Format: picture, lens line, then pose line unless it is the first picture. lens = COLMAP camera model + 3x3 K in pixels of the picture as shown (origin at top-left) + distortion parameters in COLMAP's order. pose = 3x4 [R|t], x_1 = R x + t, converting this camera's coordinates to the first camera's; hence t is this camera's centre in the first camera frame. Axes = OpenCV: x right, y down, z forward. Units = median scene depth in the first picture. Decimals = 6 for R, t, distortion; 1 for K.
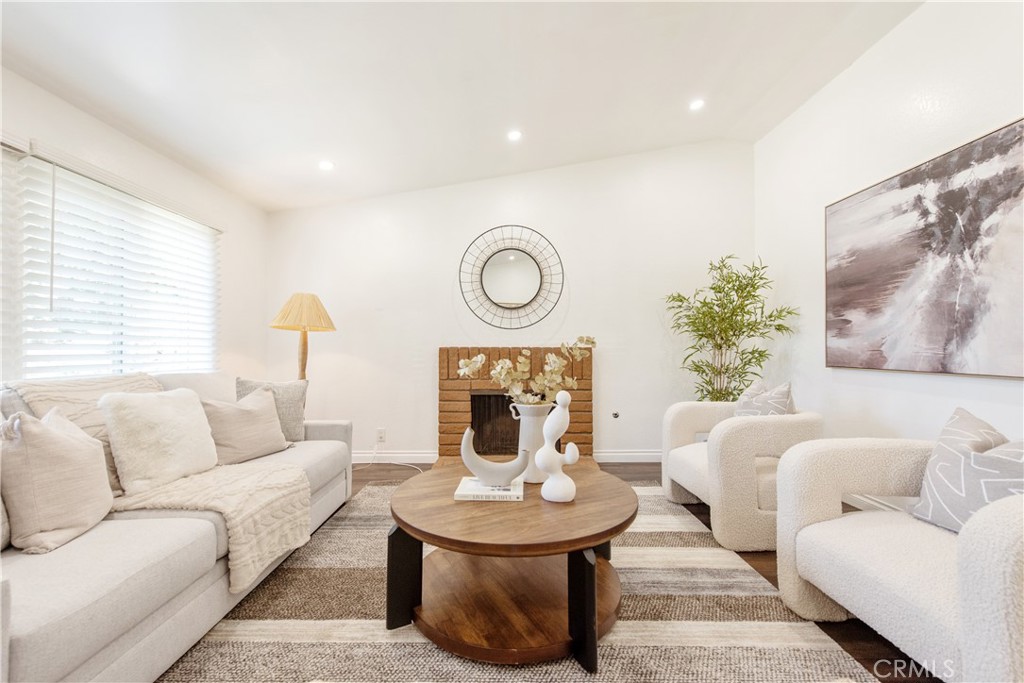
lens RADIAL K [[419.2, 0, 516.0], [0, 419.2, 339.4], [0, 0, 1]] dist [0.009497, -0.002054]
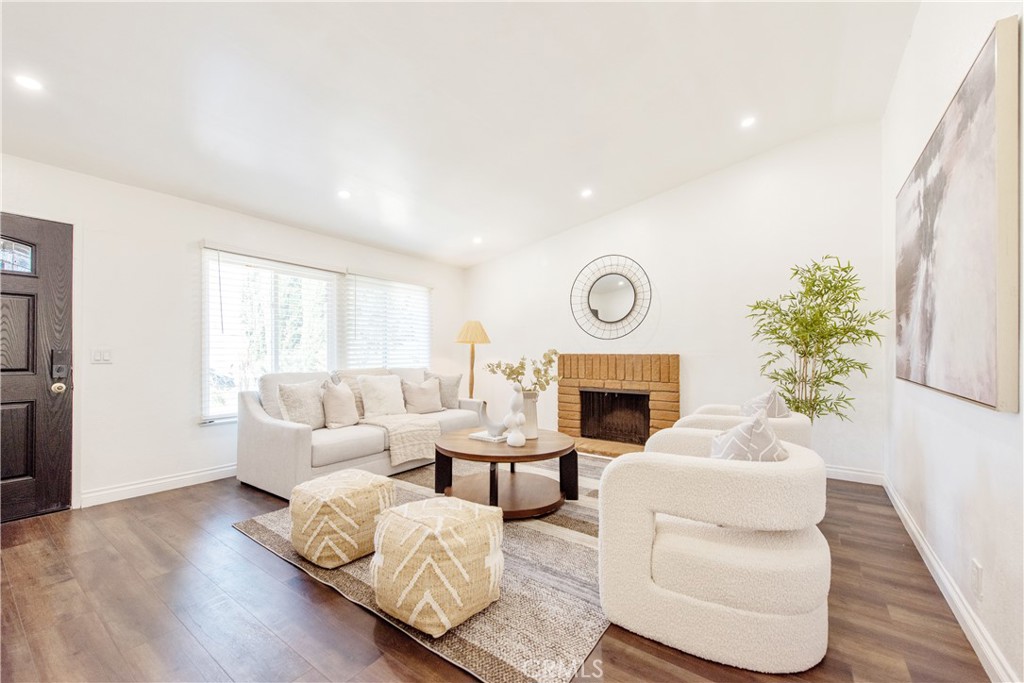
lens RADIAL K [[409.9, 0, 504.0], [0, 409.9, 347.4], [0, 0, 1]] dist [0.010470, -0.001681]
pose [[0.799323, -0.008099, -0.600847, 0.517997], [0.015213, 0.999861, 0.006760, -0.015052], [0.600709, -0.014544, 0.799336, -0.173510]]
